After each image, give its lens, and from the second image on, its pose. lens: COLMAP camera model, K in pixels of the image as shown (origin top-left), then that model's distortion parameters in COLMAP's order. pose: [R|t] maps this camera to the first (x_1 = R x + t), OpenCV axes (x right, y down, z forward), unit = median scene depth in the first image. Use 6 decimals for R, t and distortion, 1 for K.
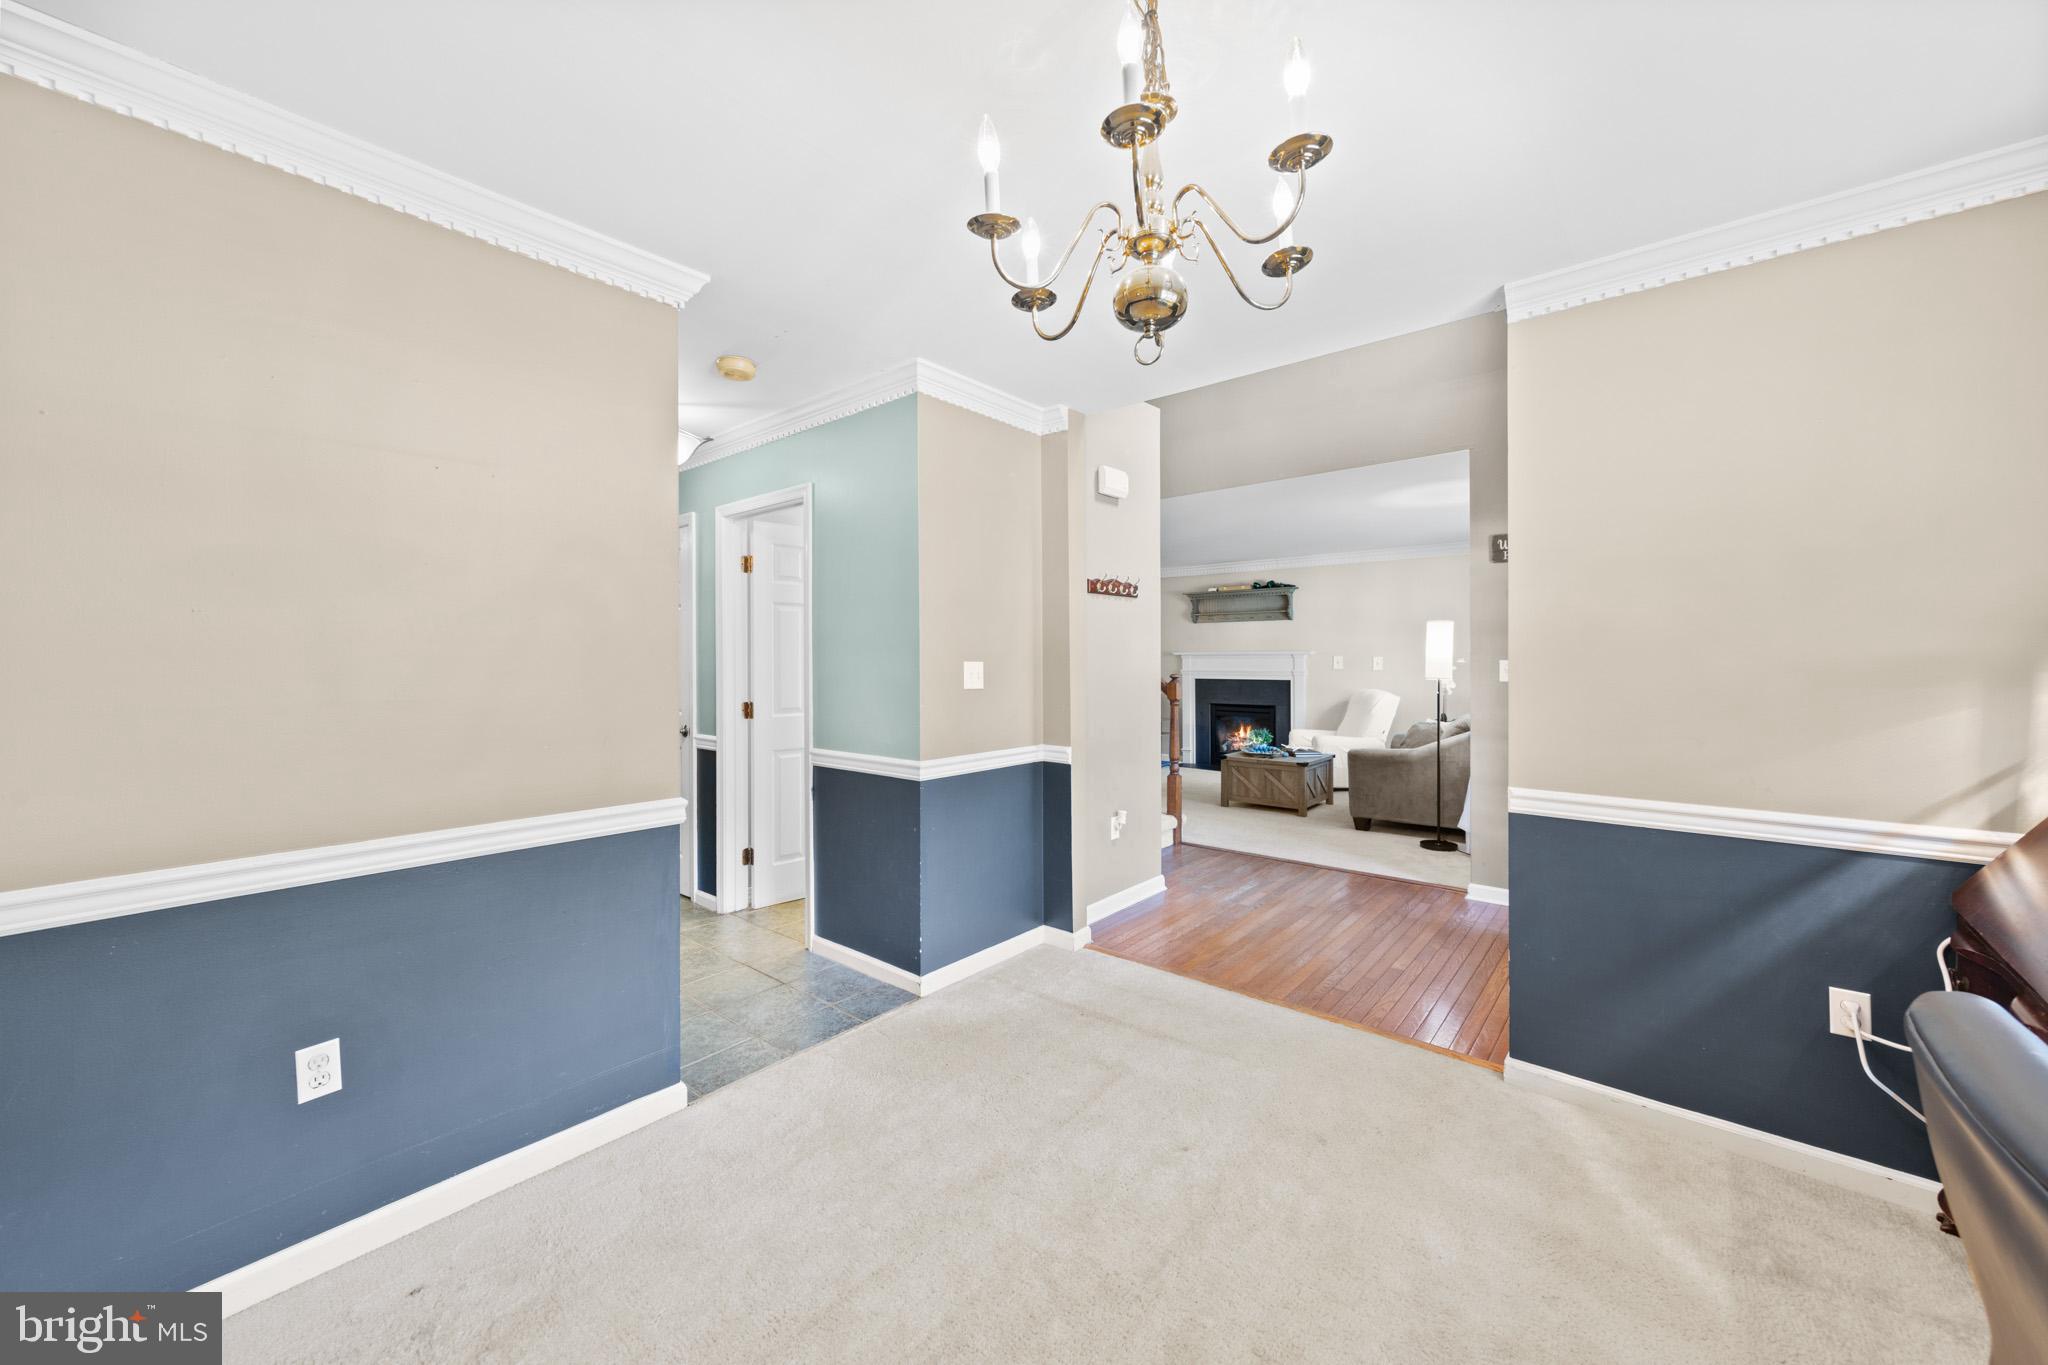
lens RADIAL K [[764.0, 0, 1025.8], [0, 764.0, 662.9], [0, 0, 1]] dist [0.000189, 0.000059]
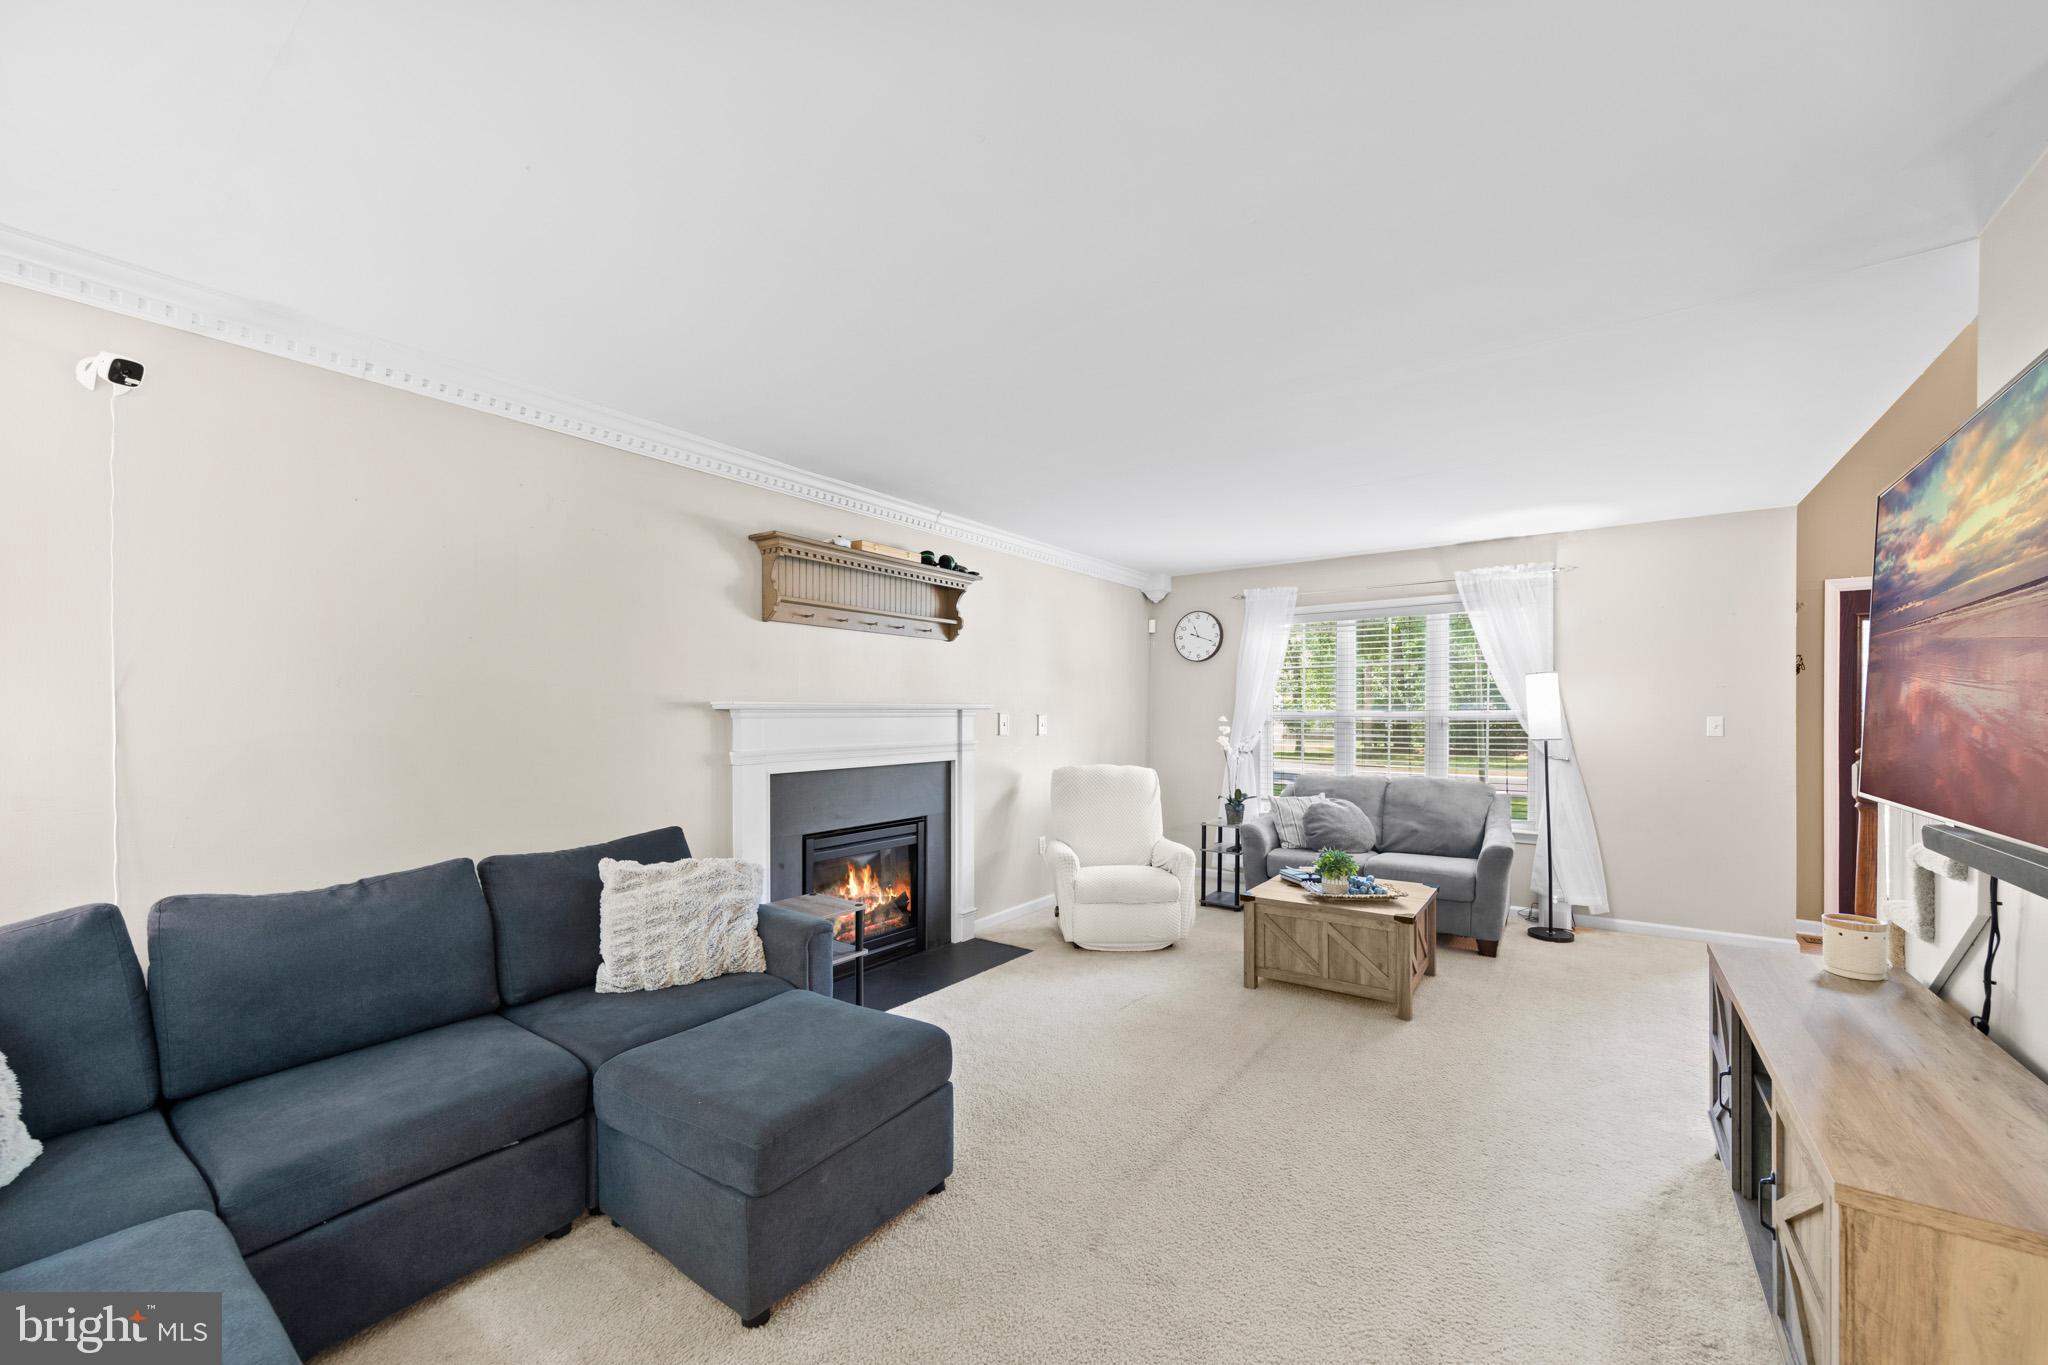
lens RADIAL K [[767.9, 0, 1045.2], [0, 767.9, 722.2], [0, 0, 1]] dist [0.000559, 0.000122]
pose [[-0.080248, -0.009752, 0.996727, -0.257902], [0.006616, 0.999925, 0.010316, -0.011518], [-0.996753, 0.007422, -0.080178, 1.527617]]
